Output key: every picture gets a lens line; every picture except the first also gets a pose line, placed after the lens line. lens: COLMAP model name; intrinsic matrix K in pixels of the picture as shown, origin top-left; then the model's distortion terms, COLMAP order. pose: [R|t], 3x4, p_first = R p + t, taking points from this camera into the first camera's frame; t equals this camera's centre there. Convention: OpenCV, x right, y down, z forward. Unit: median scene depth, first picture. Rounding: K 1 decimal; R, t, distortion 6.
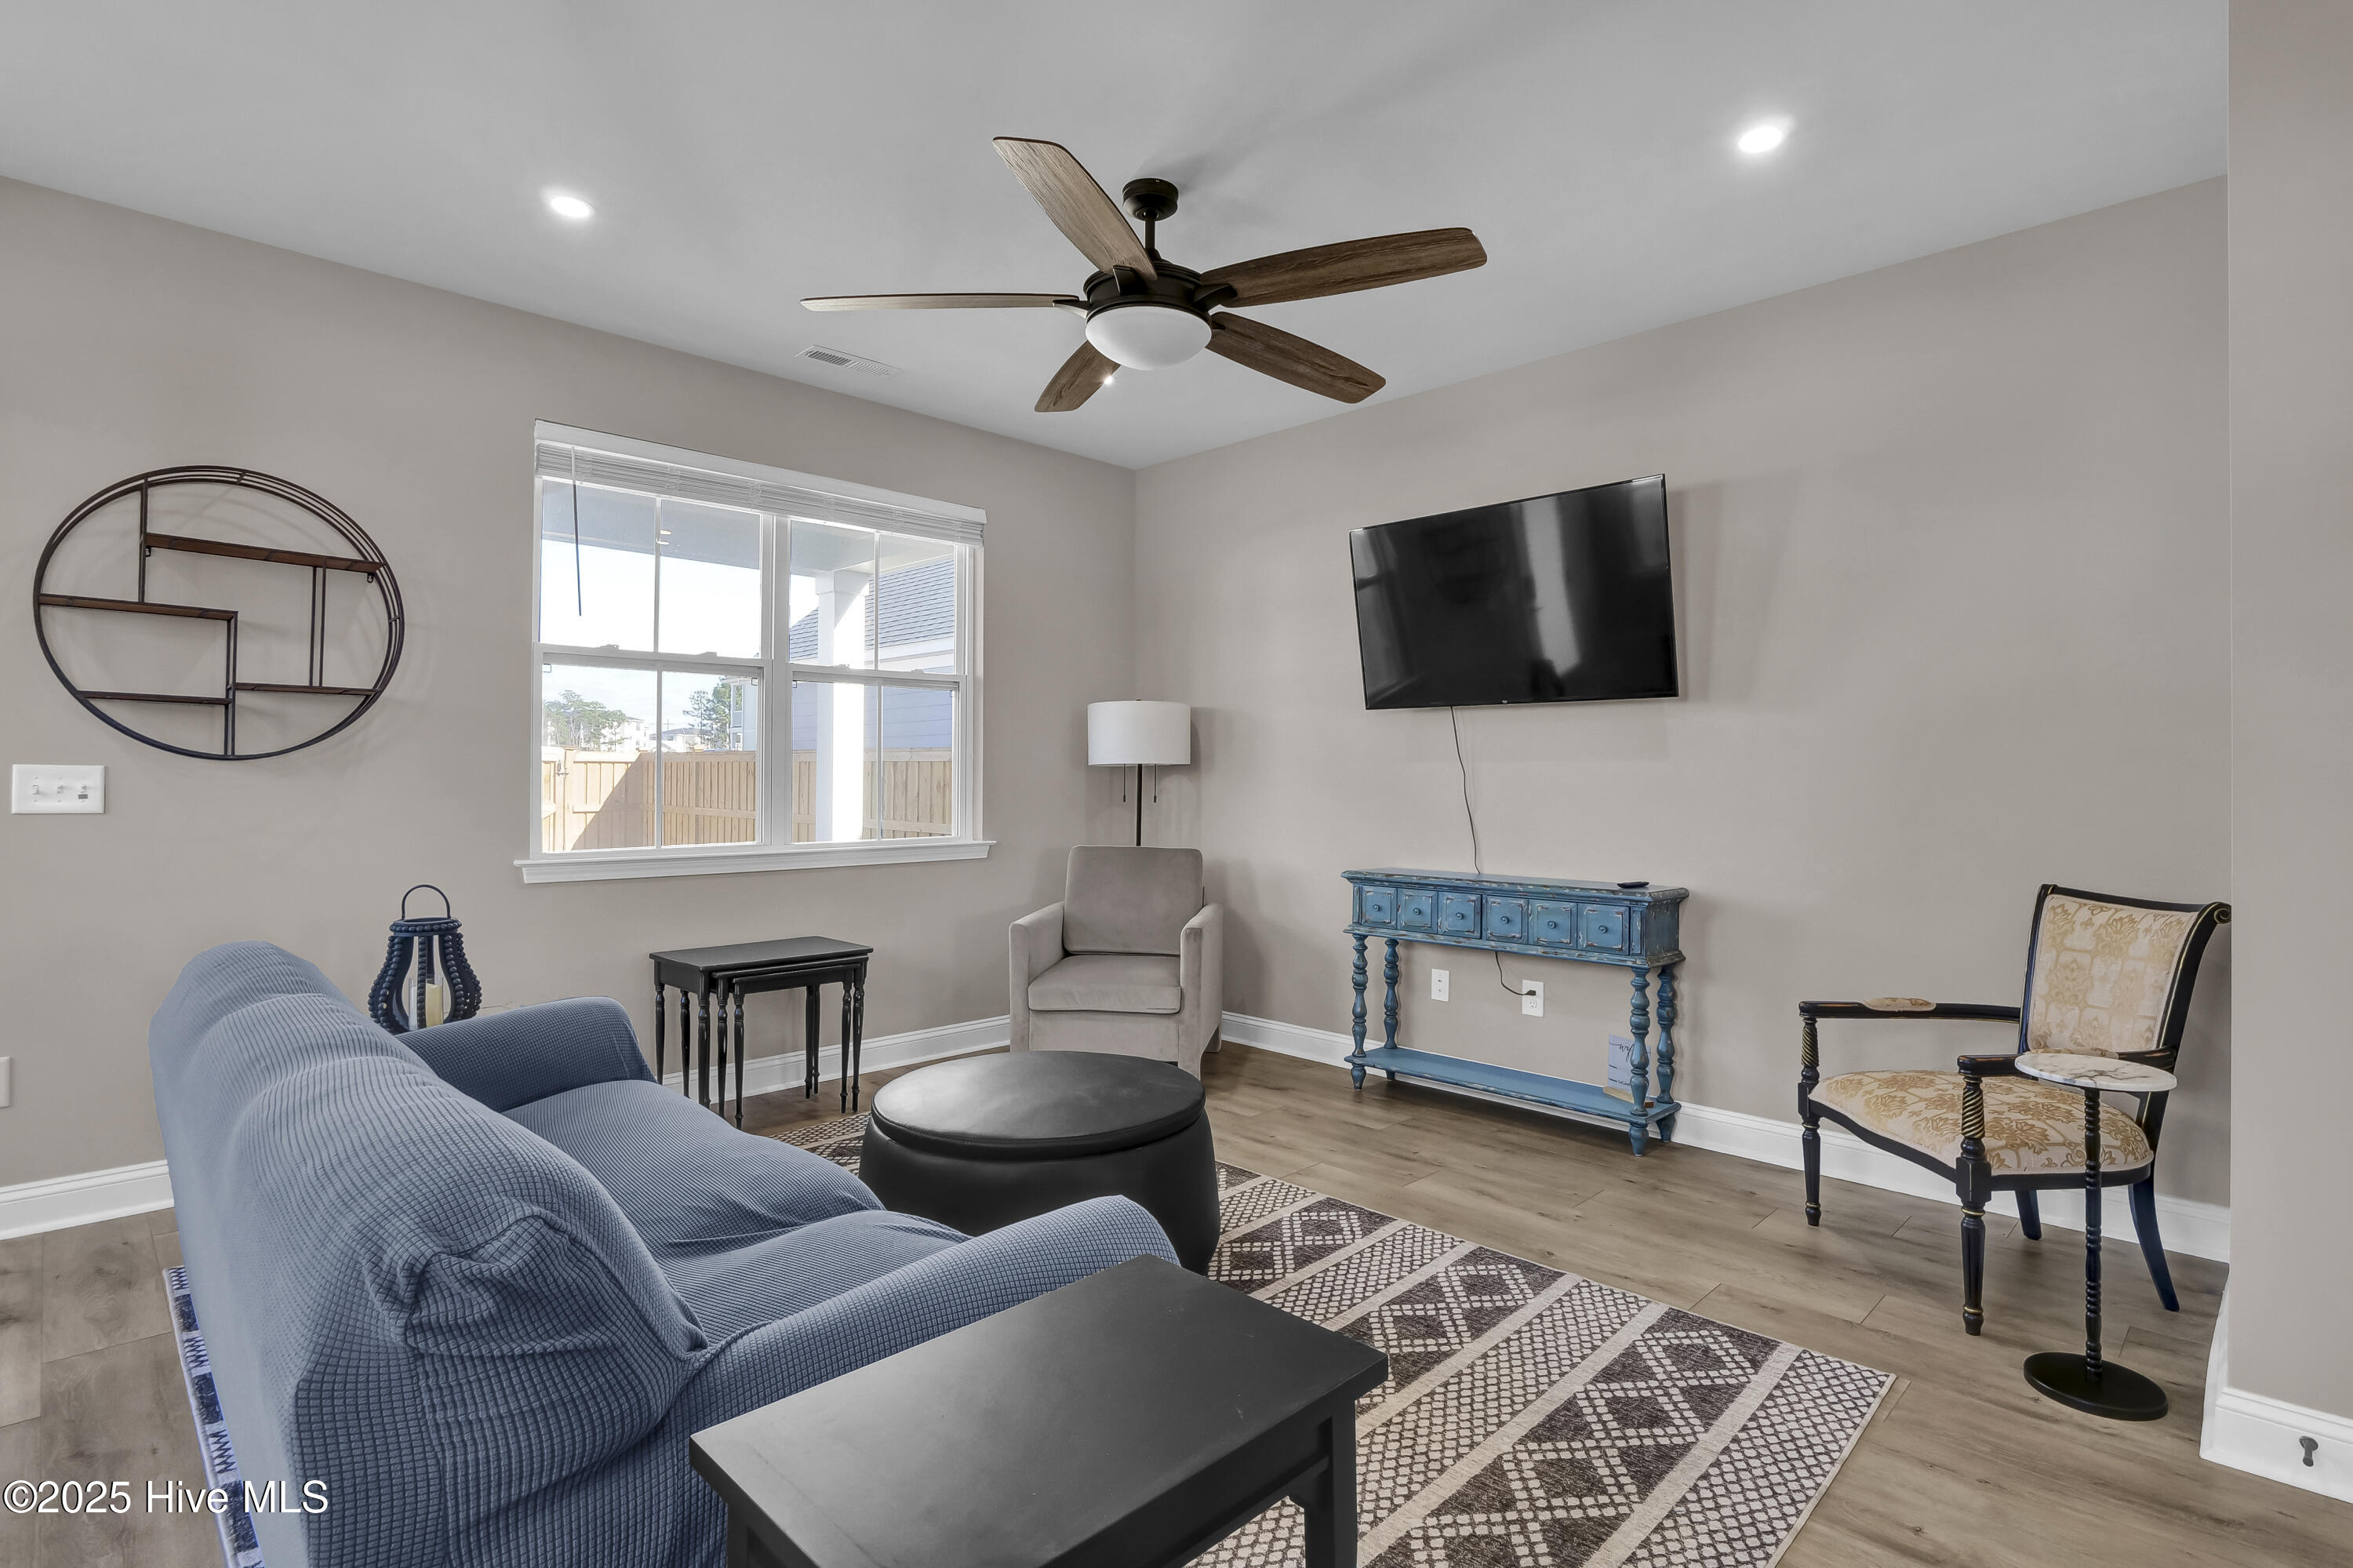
lens RADIAL K [[1175.5, 0, 1205.8], [0, 1175.5, 790.0], [0, 0, 1]] dist [0.000706, -0.007446]
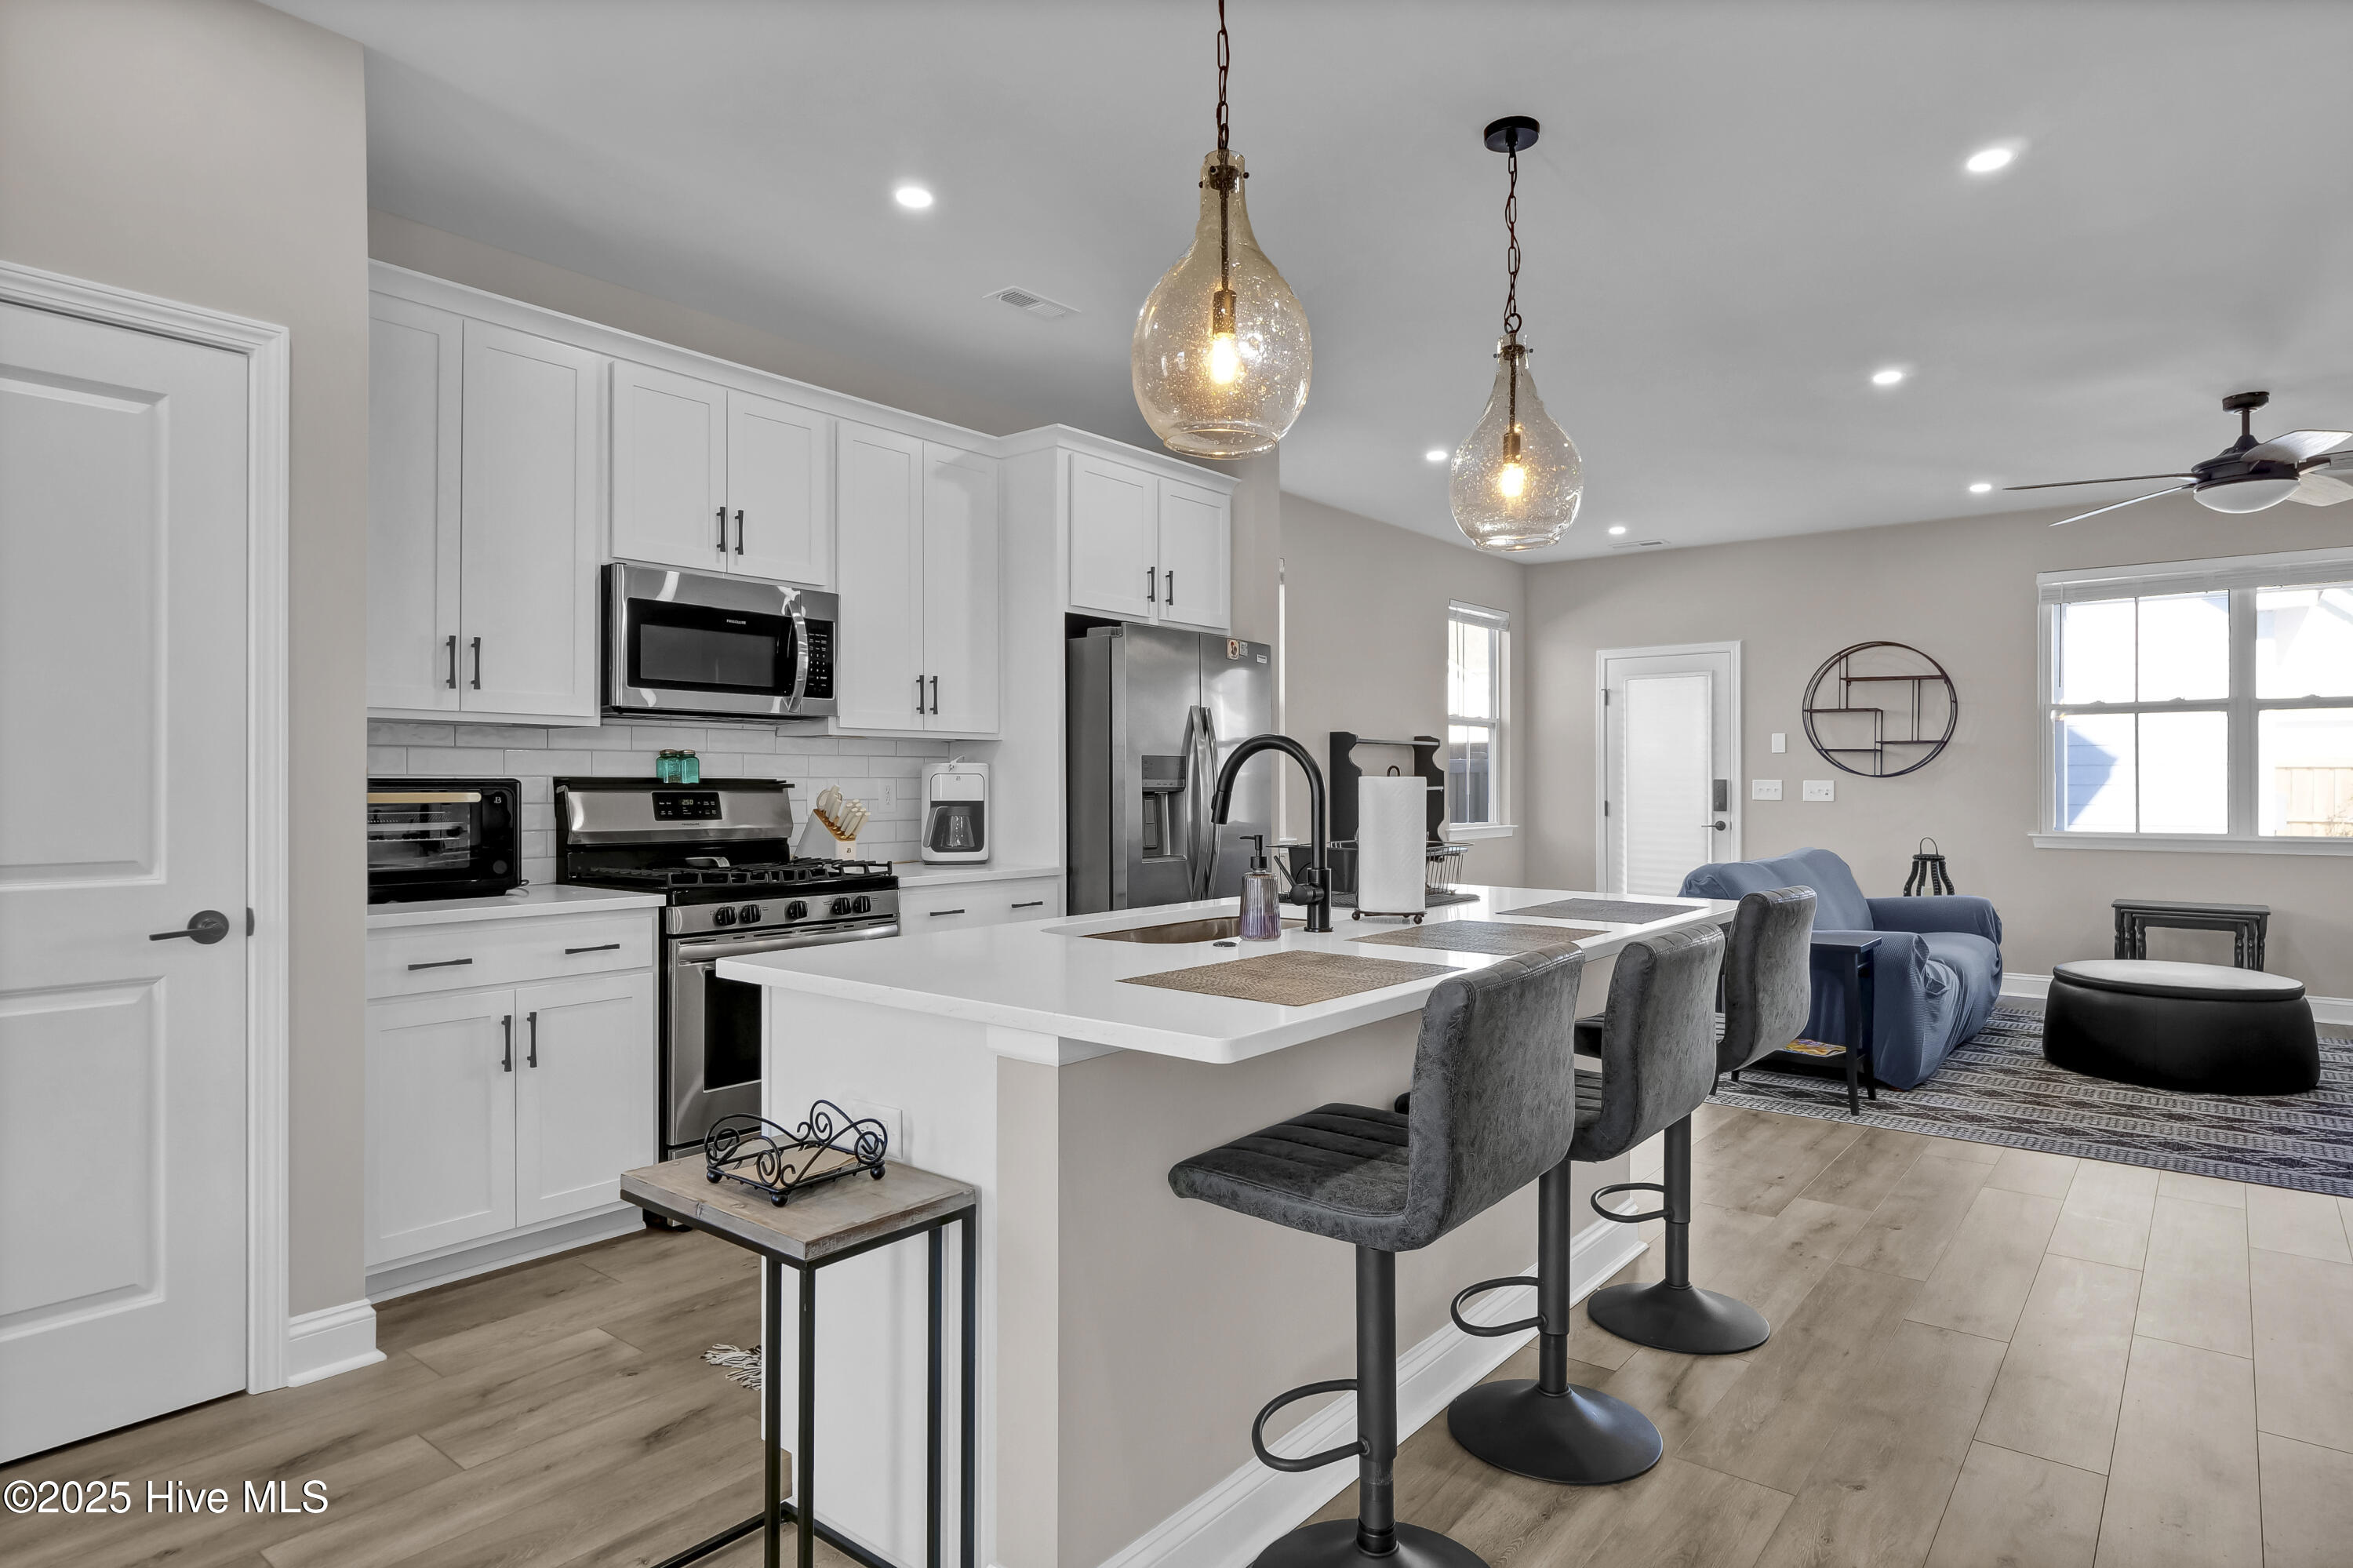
lens RADIAL K [[1235.4, 0, 1182.3], [0, 1235.4, 797.7], [0, 0, 1]] dist [-0.011680, 0.001316]
pose [[0.076913, 0.006030, -0.997020, 1.076335], [-0.009164, 0.999944, 0.005340, 0.009519], [0.996996, 0.008726, 0.076963, -0.363904]]
